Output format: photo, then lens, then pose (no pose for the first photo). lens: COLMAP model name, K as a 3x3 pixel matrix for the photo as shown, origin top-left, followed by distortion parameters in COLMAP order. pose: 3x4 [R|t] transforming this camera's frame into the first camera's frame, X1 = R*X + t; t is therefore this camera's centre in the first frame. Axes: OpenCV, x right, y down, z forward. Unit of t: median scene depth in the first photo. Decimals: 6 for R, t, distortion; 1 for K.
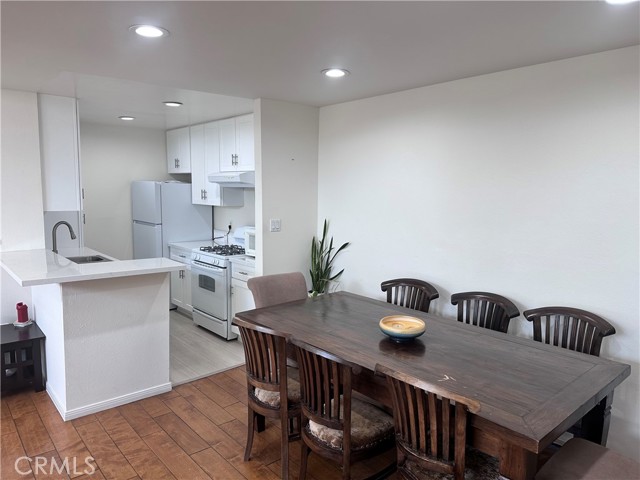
lens RADIAL K [[450.4, 0, 322.4], [0, 450.4, 242.0], [0, 0, 1]] dist [0.104067, -0.145028]
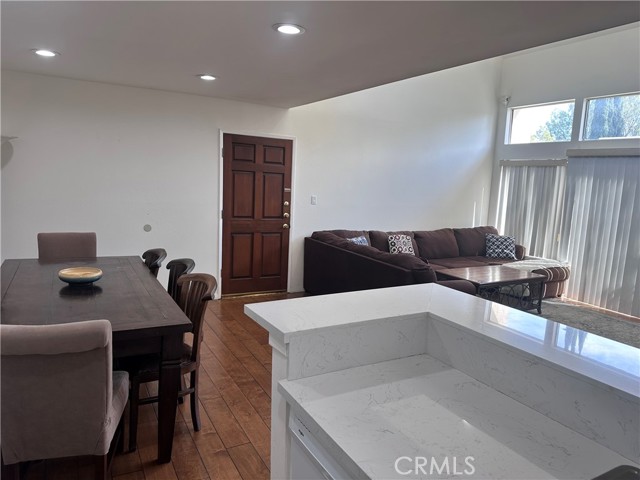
lens RADIAL K [[458.8, 0, 320.0], [0, 458.8, 240.0], [0, 0, 1]] dist [0.078659, -0.079457]
pose [[-0.975060, -0.091171, 0.202348, -0.378421], [-0.037615, 0.966425, 0.254179, -0.131668], [-0.218728, 0.240229, -0.945753, 1.146785]]
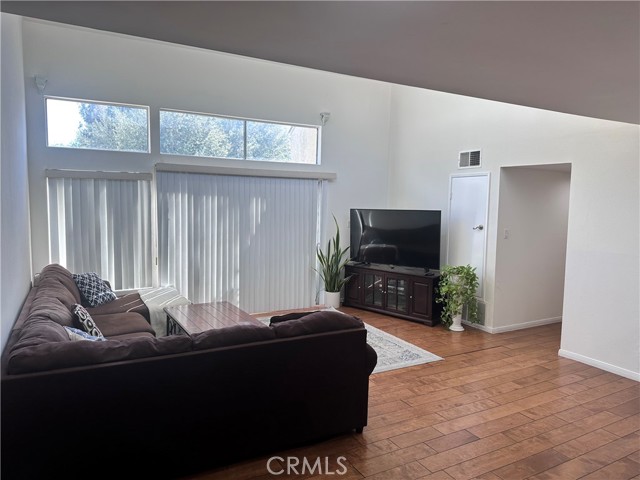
lens RADIAL K [[446.1, 0, 318.0], [0, 446.1, 238.5], [0, 0, 1]] dist [0.103314, -0.151337]
pose [[-0.217234, 0.061682, -0.974169, 0.334458], [-0.131479, 0.987058, 0.091817, -0.029887], [0.967224, 0.148028, -0.206313, 0.266992]]
